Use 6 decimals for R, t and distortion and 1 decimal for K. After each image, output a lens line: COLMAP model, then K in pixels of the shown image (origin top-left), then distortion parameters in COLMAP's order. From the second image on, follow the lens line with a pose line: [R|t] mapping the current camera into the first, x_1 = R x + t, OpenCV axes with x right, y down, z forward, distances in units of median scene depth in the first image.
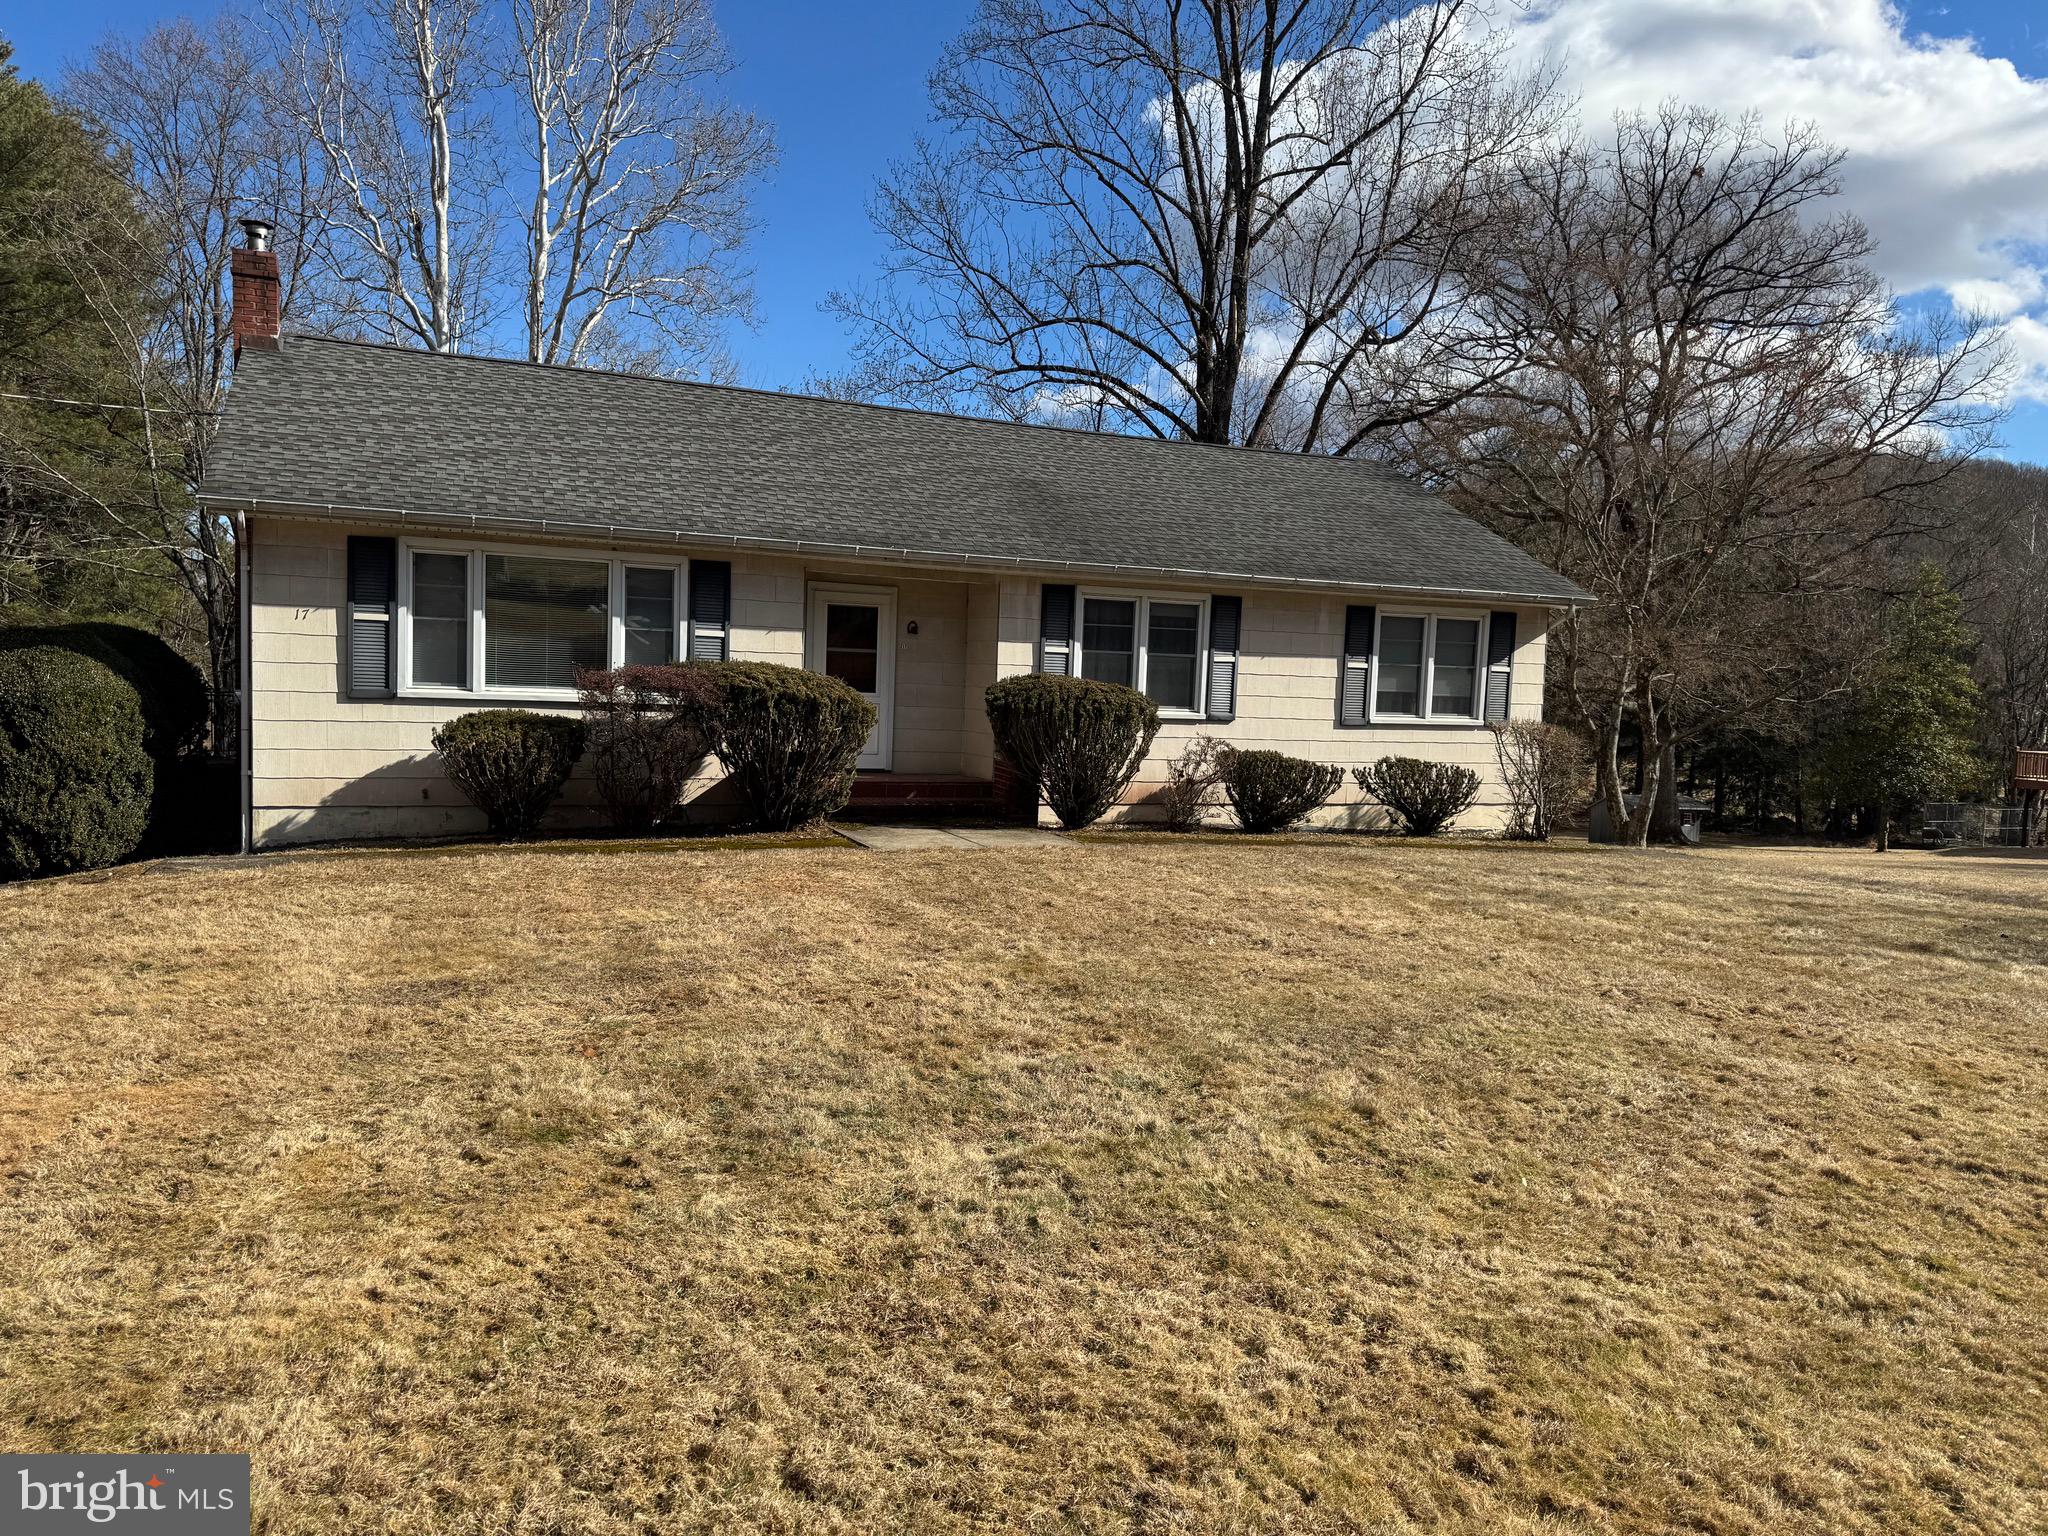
lens RADIAL K [[1448.2, 0, 1036.1], [0, 1448.2, 759.8], [0, 0, 1]] dist [0.074610, -0.073272]
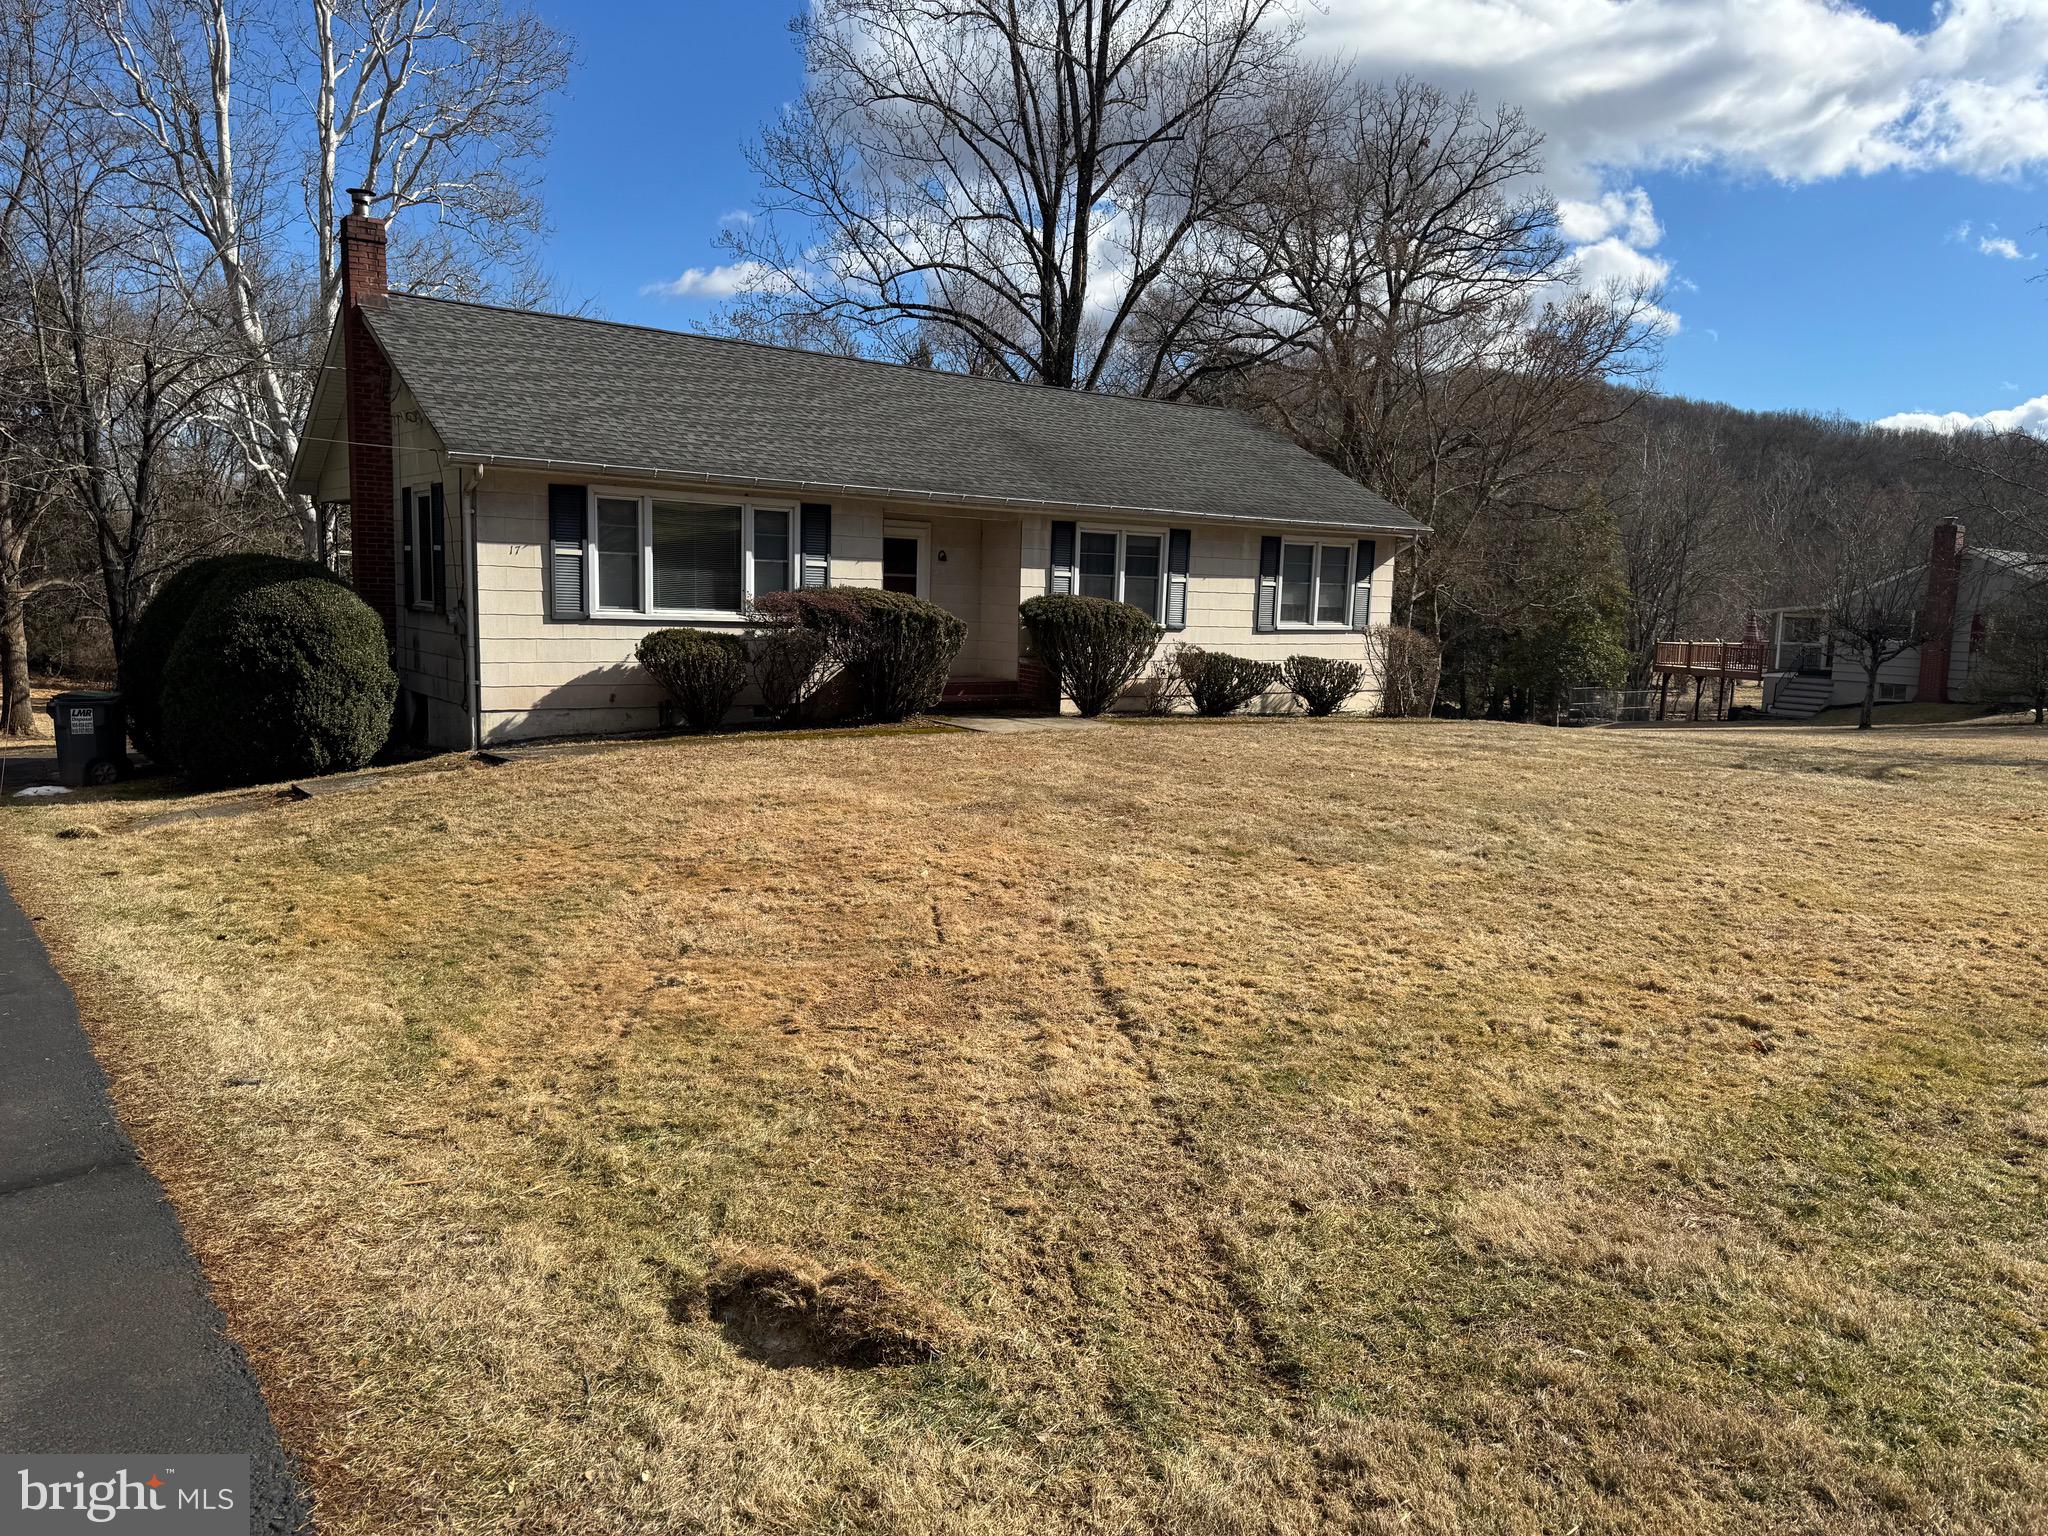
lens RADIAL K [[1448.2, 0, 1030.1], [0, 1448.2, 778.1], [0, 0, 1]] dist [0.074610, -0.073272]
pose [[0.976694, -0.034747, 0.211806, -0.279082], [0.018233, 0.996674, 0.079428, -0.000393], [-0.213861, -0.073715, 0.974079, -0.222487]]
